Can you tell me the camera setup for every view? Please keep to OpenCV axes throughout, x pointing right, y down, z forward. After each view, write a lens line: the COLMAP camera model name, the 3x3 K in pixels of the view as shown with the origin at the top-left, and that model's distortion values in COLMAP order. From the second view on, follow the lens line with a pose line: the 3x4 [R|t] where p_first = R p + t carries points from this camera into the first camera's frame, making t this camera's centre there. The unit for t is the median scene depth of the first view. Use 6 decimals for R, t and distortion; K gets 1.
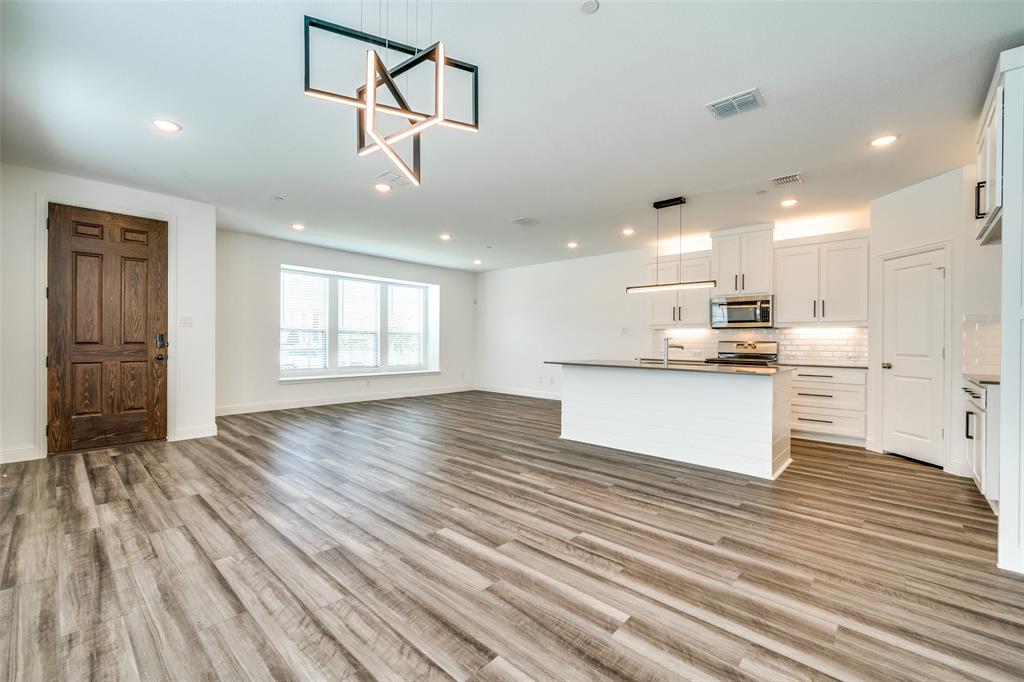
lens RADIAL K [[421.8, 0, 512.0], [0, 421.8, 341.0], [0, 0, 1]] dist [0.000578, -0.000090]
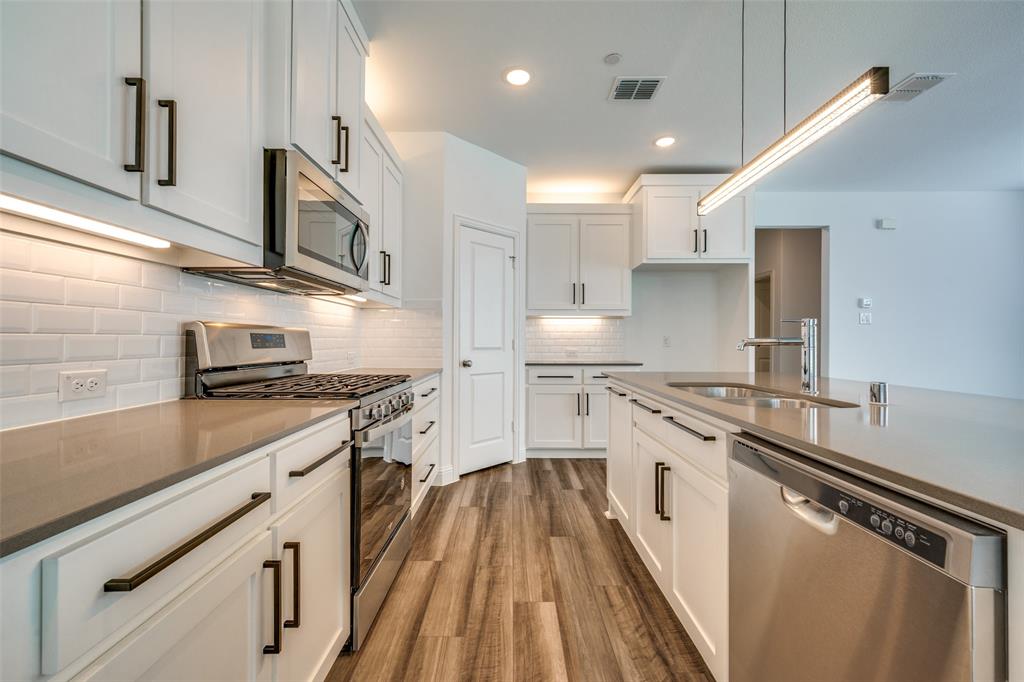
lens RADIAL K [[412.0, 0, 510.1], [0, 412.0, 340.8], [0, 0, 1]] dist [-0.000691, -0.000028]
pose [[-0.672194, -0.011205, 0.740290, 0.319639], [-0.009323, 0.999934, 0.006670, 0.012546], [-0.740316, -0.002418, -0.672255, 1.673733]]
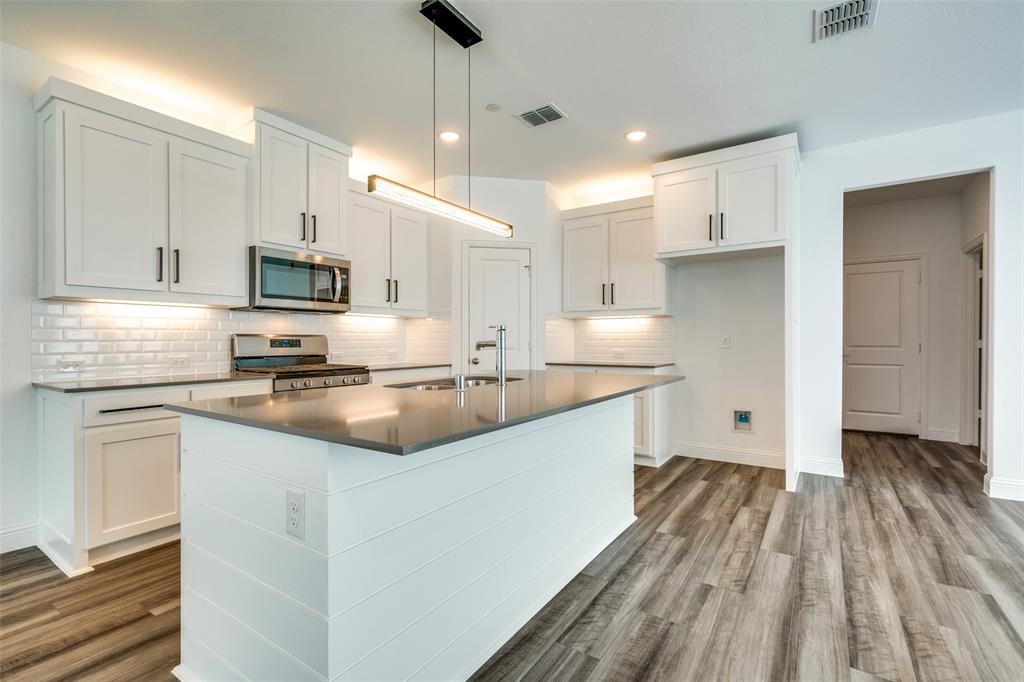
lens RADIAL K [[461.5, 0, 508.9], [0, 461.5, 341.4], [0, 0, 1]] dist [0.001419, 0.000061]
pose [[-0.142309, -0.009691, 0.989775, -0.147338], [-0.000191, 0.999952, 0.009764, 0.005212], [-0.989822, 0.001200, -0.142305, 1.239133]]
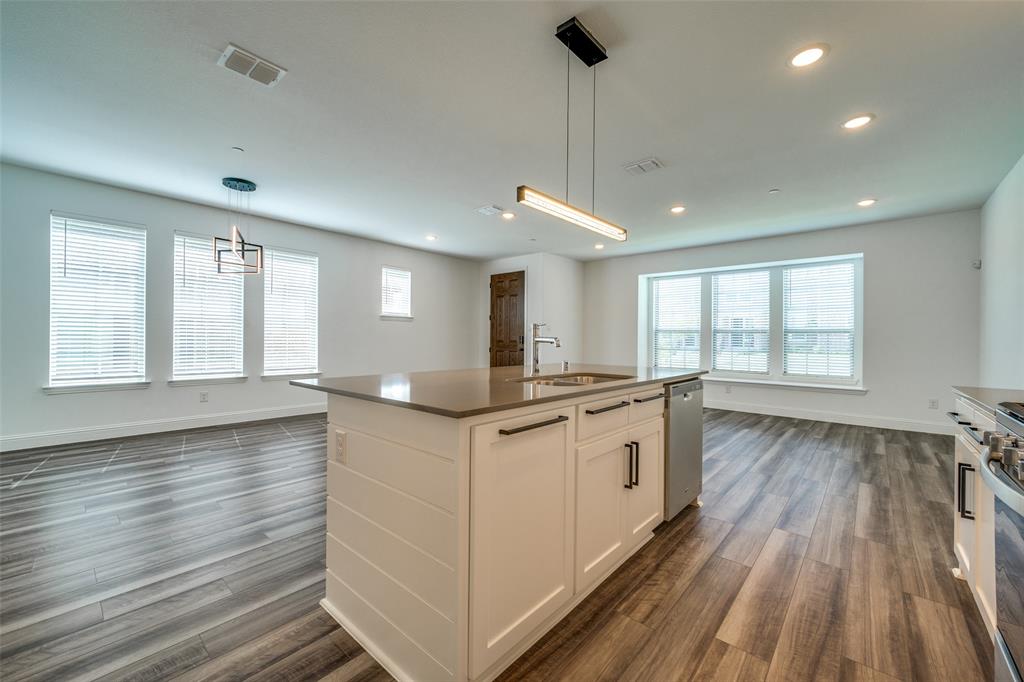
lens RADIAL K [[410.0, 0, 510.8], [0, 410.0, 336.1], [0, 0, 1]] dist [0.002017, 0.000148]
pose [[0.018156, -0.019623, -0.999643, 1.026274], [-0.008467, 0.999769, -0.019779, 0.021326], [0.999799, 0.008823, 0.017986, 1.118114]]
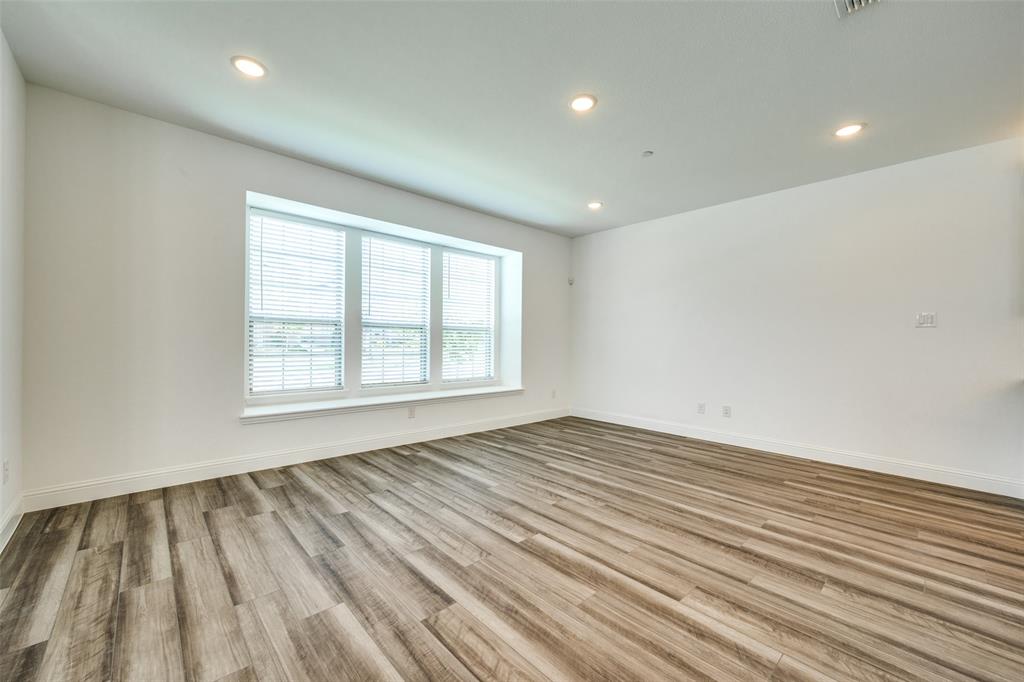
lens RADIAL K [[402.3, 0, 512.0], [0, 402.3, 341.0], [0, 0, 1]] dist [-0.000809, -0.000082]
pose [[0.996135, 0.001876, -0.087813, -0.320654], [-0.002055, 0.999996, -0.001957, 0.003586], [0.087809, 0.002130, 0.996135, 0.961186]]
